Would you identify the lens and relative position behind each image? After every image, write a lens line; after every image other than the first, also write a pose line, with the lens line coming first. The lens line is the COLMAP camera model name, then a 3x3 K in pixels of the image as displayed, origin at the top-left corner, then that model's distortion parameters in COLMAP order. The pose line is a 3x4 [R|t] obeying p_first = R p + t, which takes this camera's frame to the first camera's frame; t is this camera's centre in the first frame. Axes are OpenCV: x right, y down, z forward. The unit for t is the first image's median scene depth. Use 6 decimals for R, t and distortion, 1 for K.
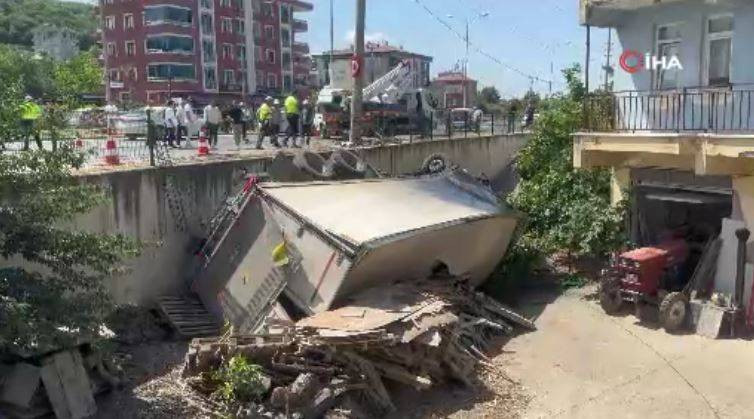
lens RADIAL K [[648.5, 0, 377.0], [0, 648.5, 209.5], [0, 0, 1]] dist [0.139604, -0.249138]
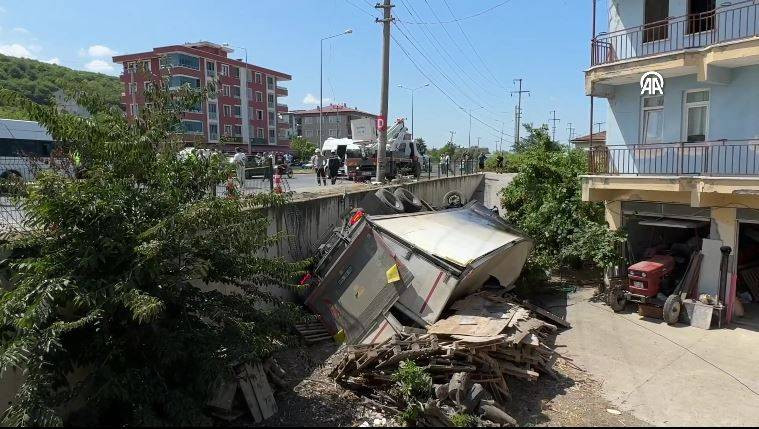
lens RADIAL K [[503.5, 0, 378.0], [0, 503.5, 211.6], [0, 0, 1]] dist [-0.001857, -0.000348]
pose [[0.994998, -0.010505, 0.099342, -0.237772], [0.014534, 0.999097, -0.039920, -0.010565], [-0.098833, 0.041164, 0.994252, 0.042834]]
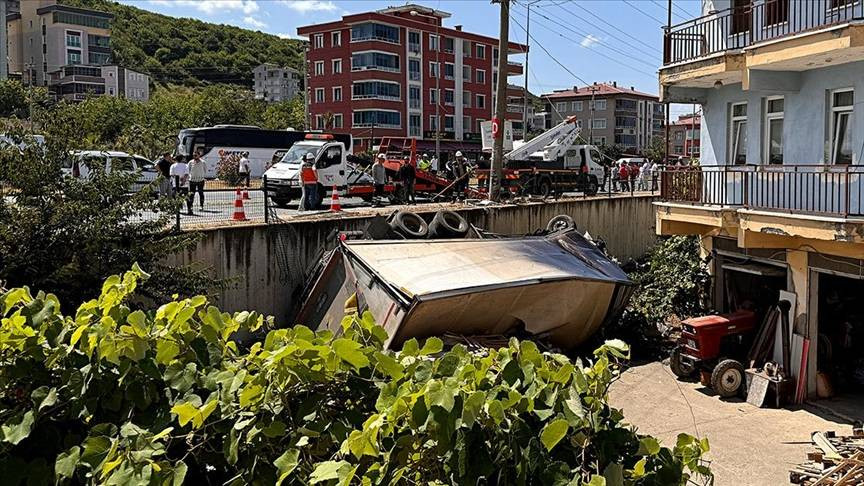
lens RADIAL K [[743.6, 0, 493.5], [0, 743.6, 201.6], [0, 0, 1]] dist [0.114281, -0.002806]
pose [[0.985701, 0.024881, -0.166655, 0.275877], [-0.039395, 0.995657, -0.084355, -0.007016], [0.163832, 0.089714, 0.982400, -0.245226]]
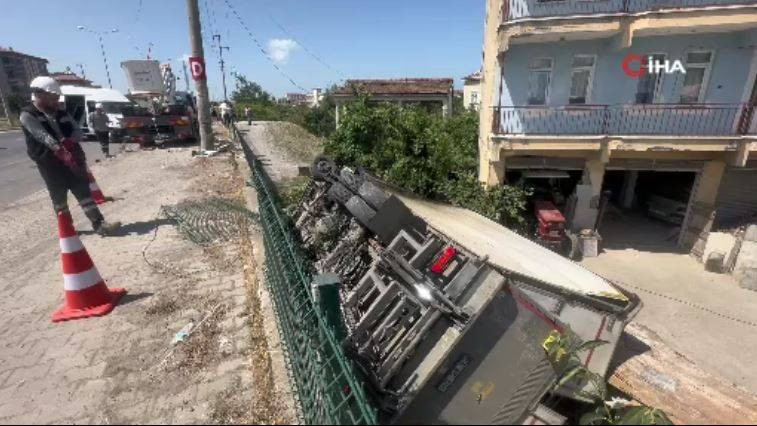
lens RADIAL K [[345.9, 0, 378.5], [0, 345.9, 213.0], [0, 0, 1]] dist [-0.000432, -0.000619]
pose [[0.658836, -0.228769, 0.716659, -0.451919], [0.112126, 0.971862, 0.207154, -0.154997], [-0.743884, -0.056124, 0.665948, 0.787050]]
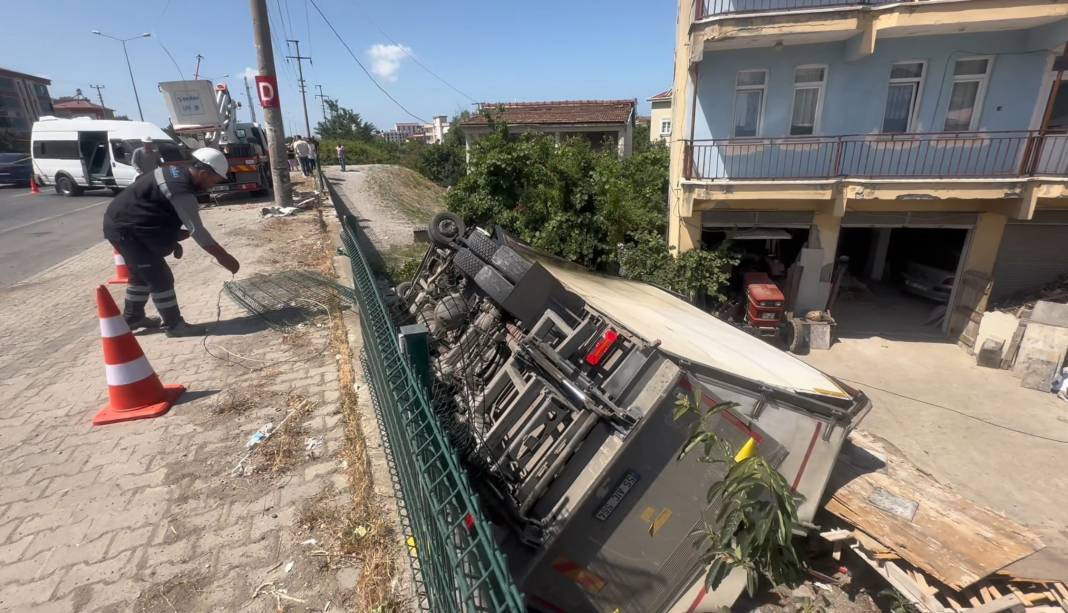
lens RADIAL K [[495.9, 0, 532.1], [0, 495.9, 309.2], [0, 0, 1]] dist [-0.002472, 0.000408]
pose [[0.655127, -0.257256, 0.710372, -0.463454], [0.124655, 0.964163, 0.234204, -0.152381], [-0.745164, -0.064881, 0.663717, 0.761259]]
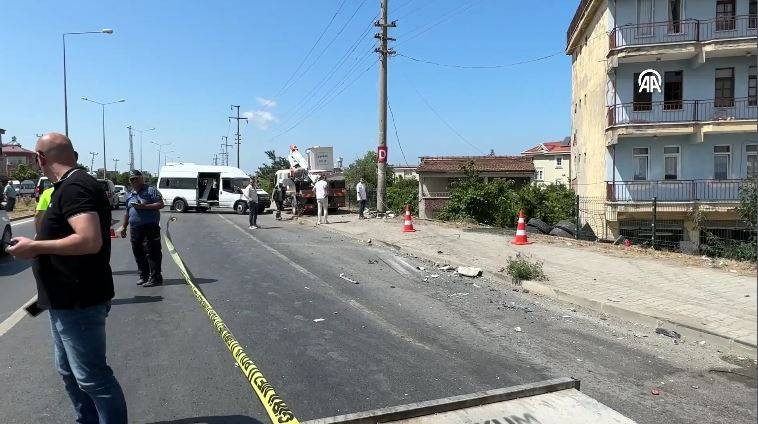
lens RADIAL K [[500.1, 0, 379.0], [0, 500.1, 212.0], [0, 0, 1]] dist [-0.002149, -0.001199]
pose [[0.665360, -0.046638, 0.745065, -1.291237], [0.110489, 0.993207, -0.036498, -0.126079], [-0.738301, 0.106605, 0.665993, 0.637764]]
